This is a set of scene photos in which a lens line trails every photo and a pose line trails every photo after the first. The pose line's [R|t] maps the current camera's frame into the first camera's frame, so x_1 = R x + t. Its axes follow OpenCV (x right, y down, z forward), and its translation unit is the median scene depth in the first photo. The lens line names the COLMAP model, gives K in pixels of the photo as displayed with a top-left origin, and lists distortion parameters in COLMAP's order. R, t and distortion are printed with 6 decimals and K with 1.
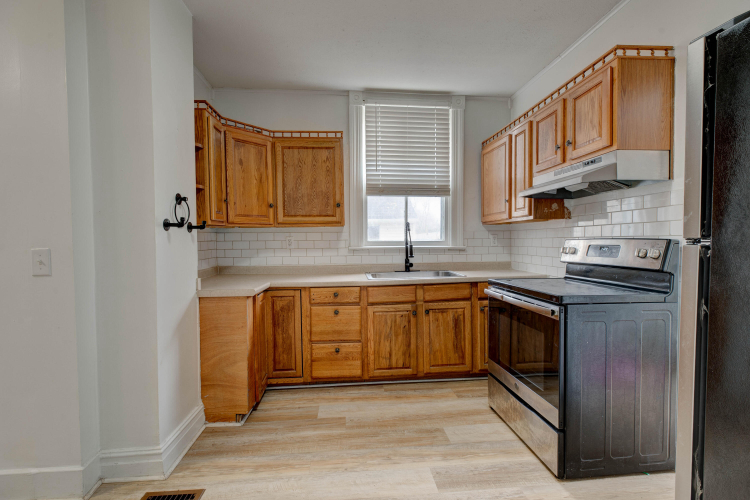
lens RADIAL K [[355.6, 0, 379.4], [0, 355.6, 253.1], [0, 0, 1]] dist [0.003892, -0.003131]
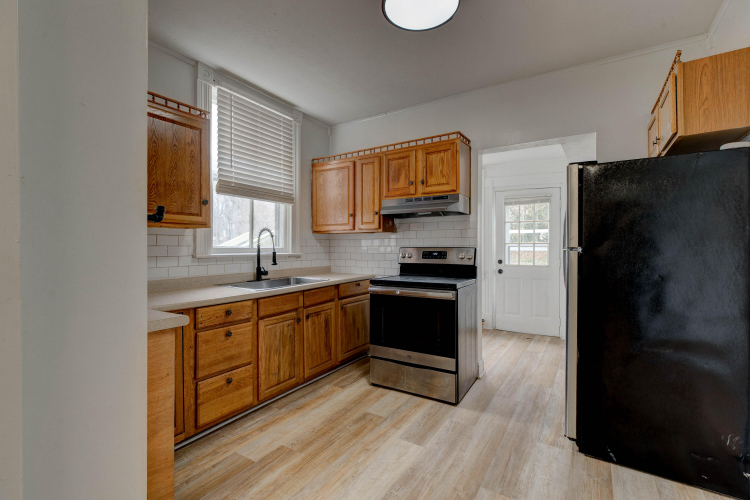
lens RADIAL K [[355.6, 0, 380.2], [0, 355.6, 250.9], [0, 0, 1]] dist [0.003892, -0.003131]
pose [[0.570876, -0.000223, 0.821036, -0.590147], [0.022305, 0.999635, -0.015237, -0.004926], [-0.820733, 0.027011, 0.570673, 0.239436]]
